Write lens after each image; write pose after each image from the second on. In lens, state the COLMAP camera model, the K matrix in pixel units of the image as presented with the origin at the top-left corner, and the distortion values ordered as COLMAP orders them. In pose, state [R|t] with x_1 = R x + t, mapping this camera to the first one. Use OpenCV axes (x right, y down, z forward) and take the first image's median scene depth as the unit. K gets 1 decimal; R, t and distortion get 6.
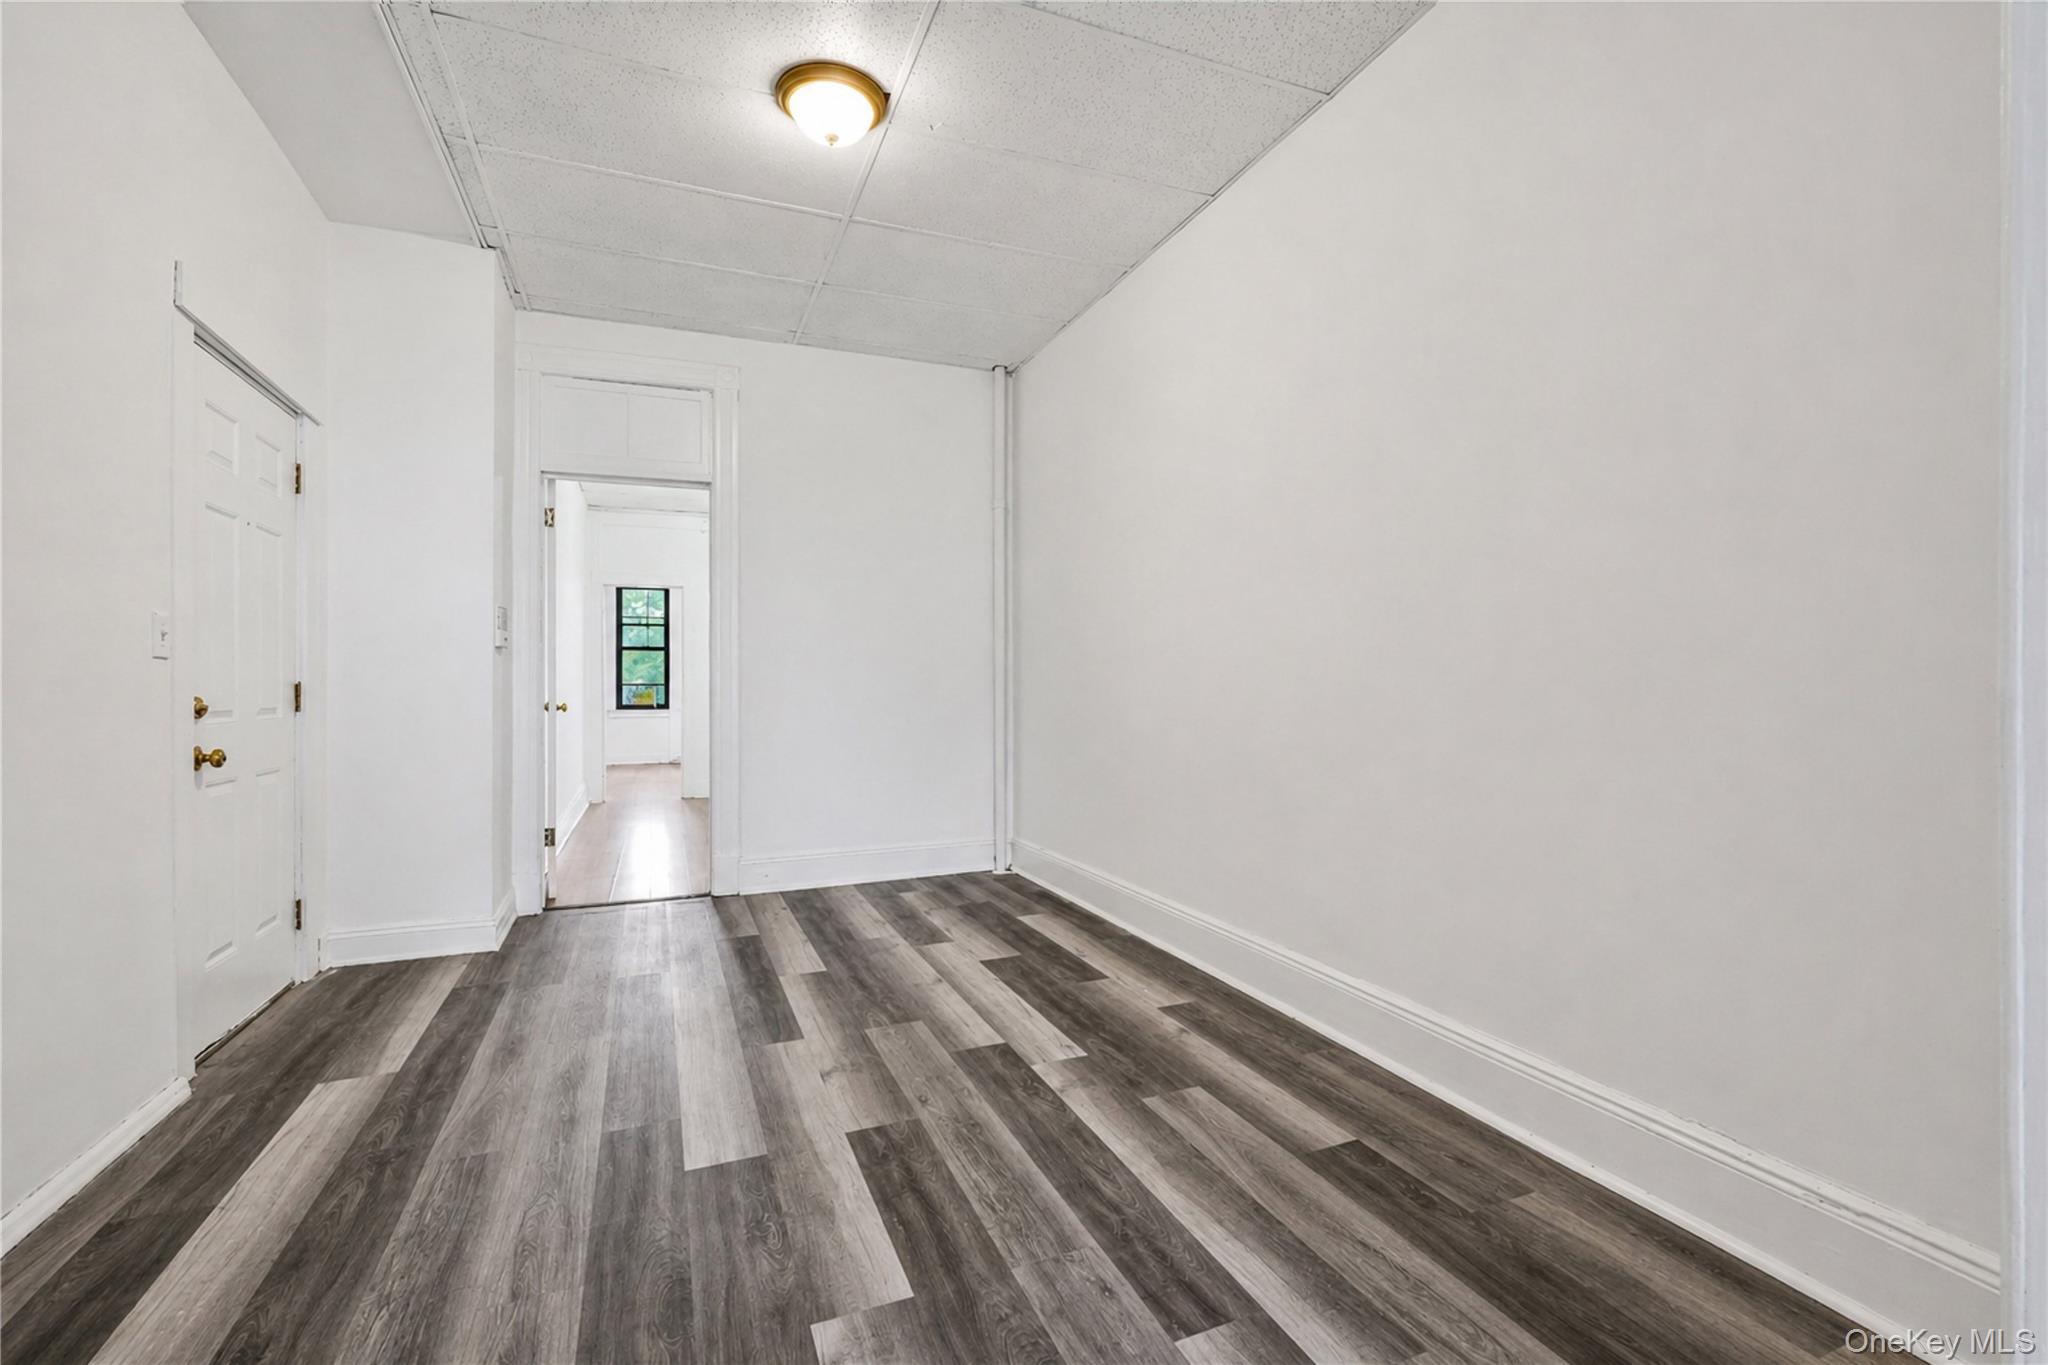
lens RADIAL K [[936.5, 0, 1021.0], [0, 936.5, 675.7], [0, 0, 1]] dist [-0.001961, 0.011473]
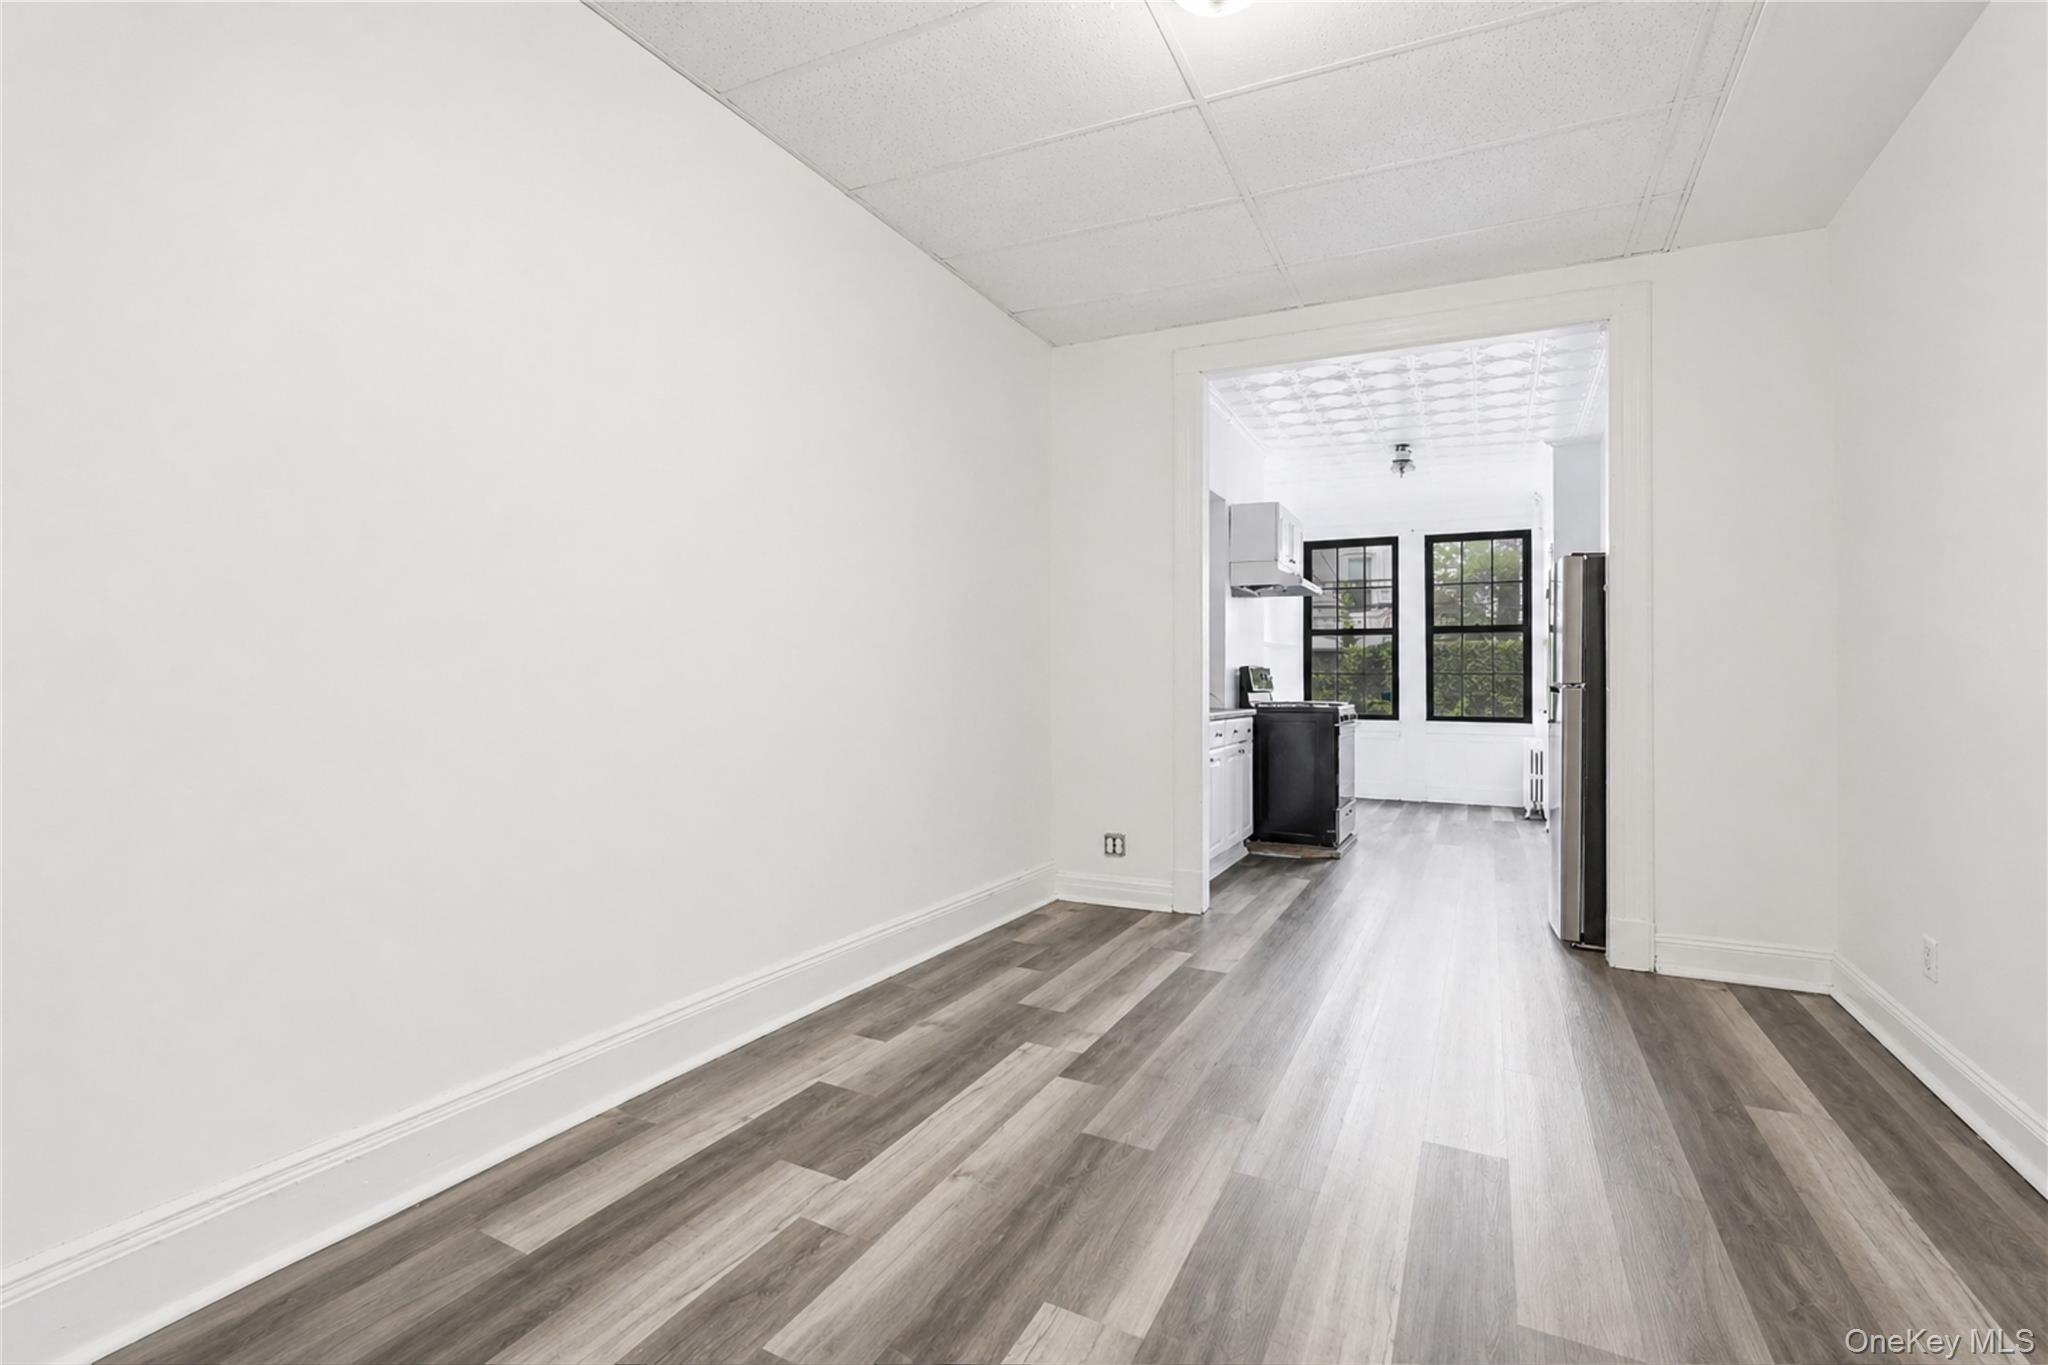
lens RADIAL K [[936.5, 0, 1021.0], [0, 936.5, 675.7], [0, 0, 1]] dist [-0.001961, 0.011473]
pose [[-0.657880, 0.007895, 0.753081, -0.686194], [0.002637, 0.999963, -0.008179, 0.005925], [-0.753118, -0.003395, -0.657877, 1.628624]]
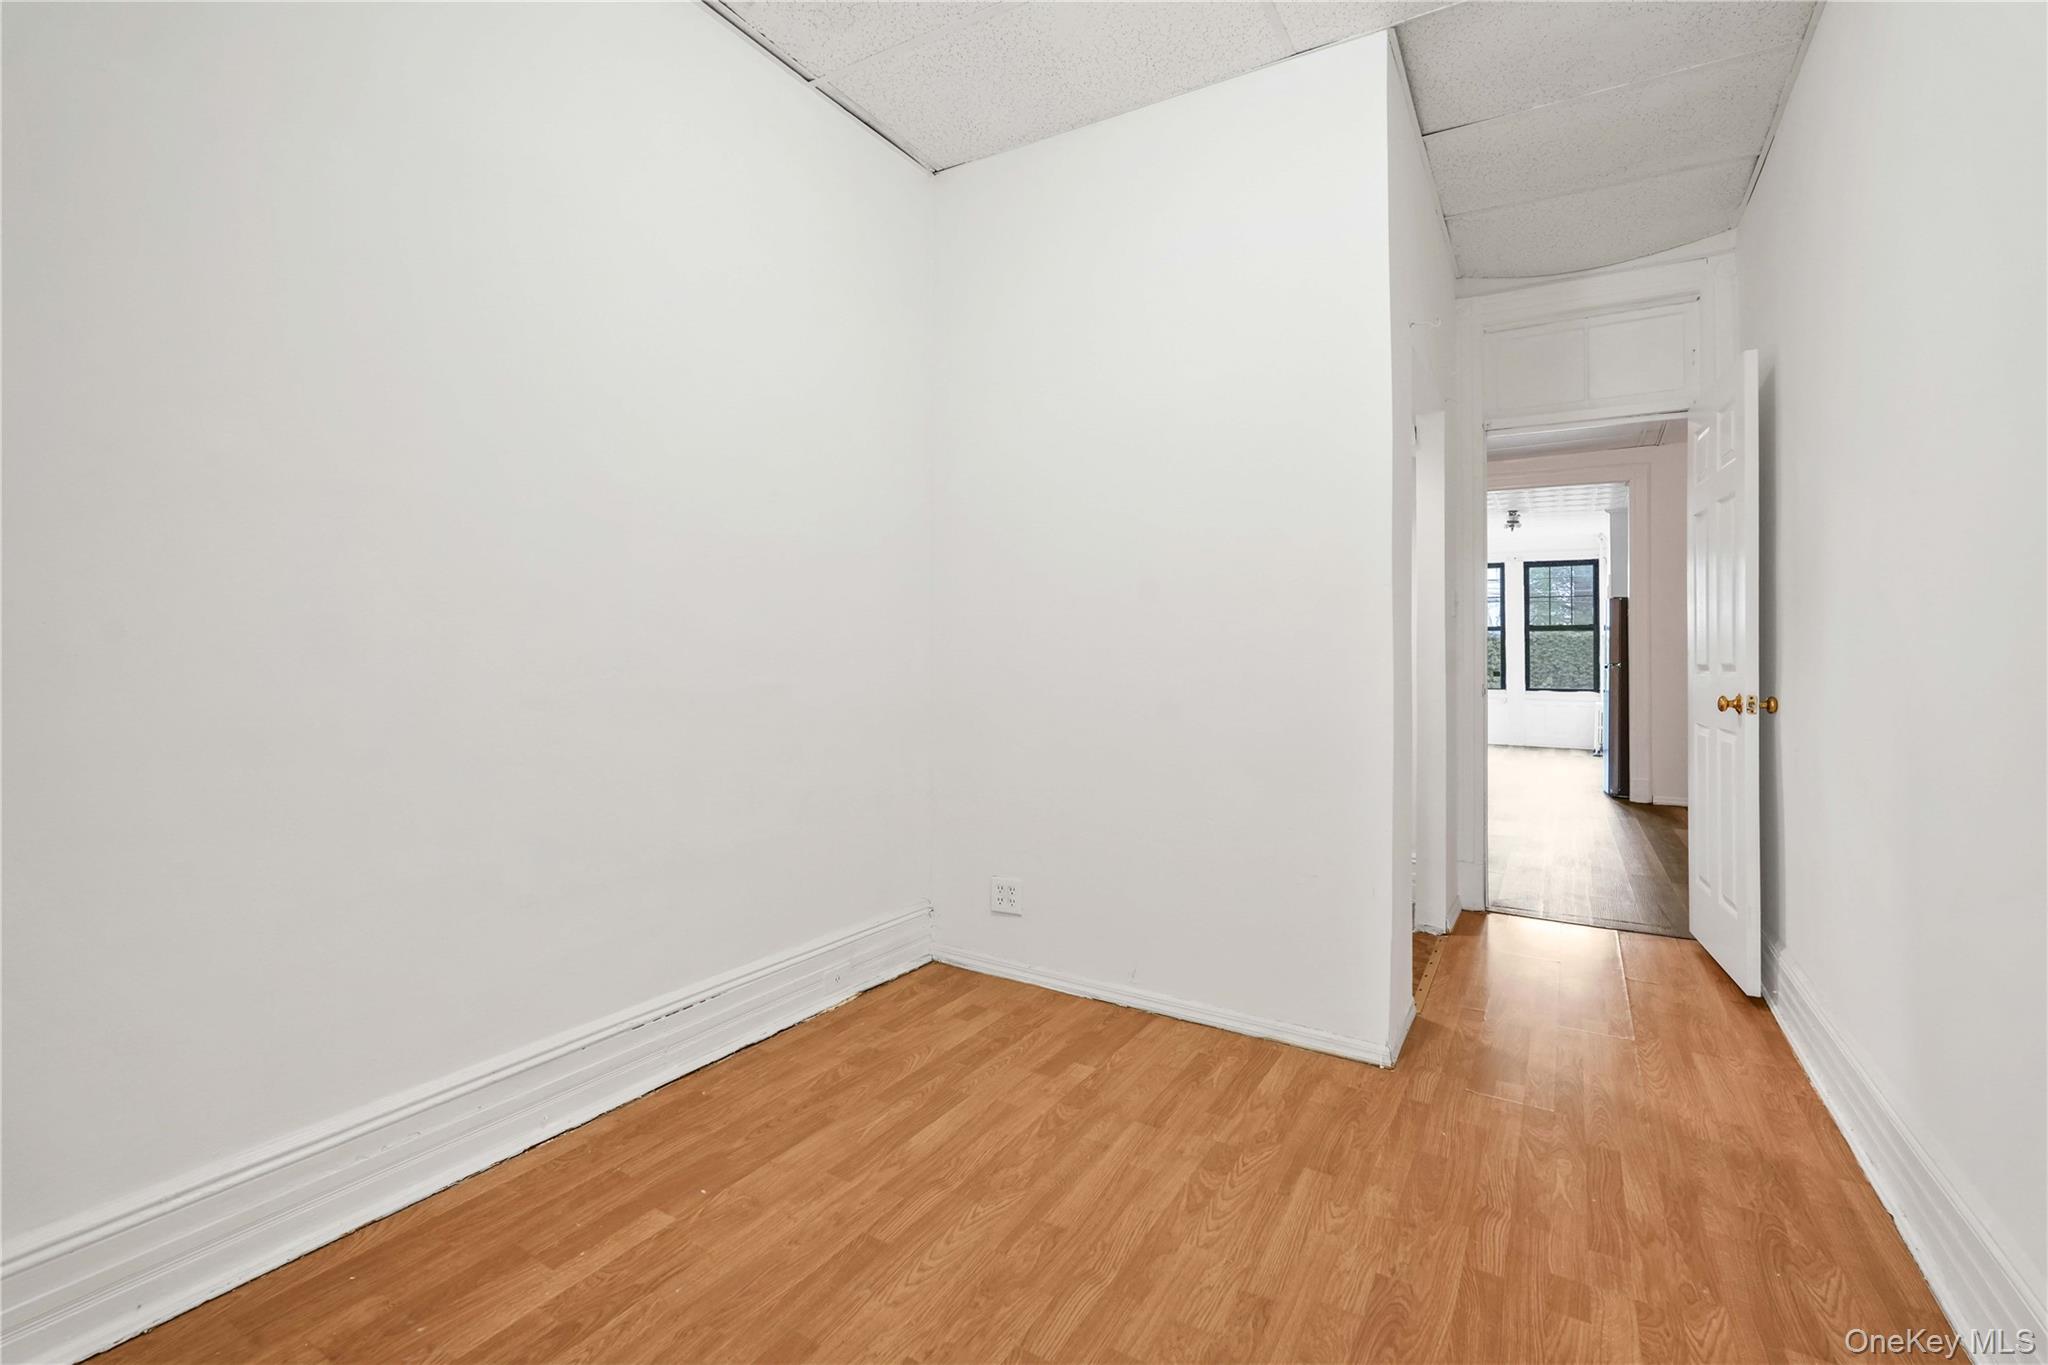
lens RADIAL K [[942.1, 0, 1028.5], [0, 942.1, 656.8], [0, 0, 1]] dist [-0.000911, 0.000116]
pose [[-0.613850, 0.007750, 0.789385, -1.117389], [-0.004280, 0.999904, -0.013144, 0.029178], [-0.789411, -0.011447, -0.613758, 2.684402]]
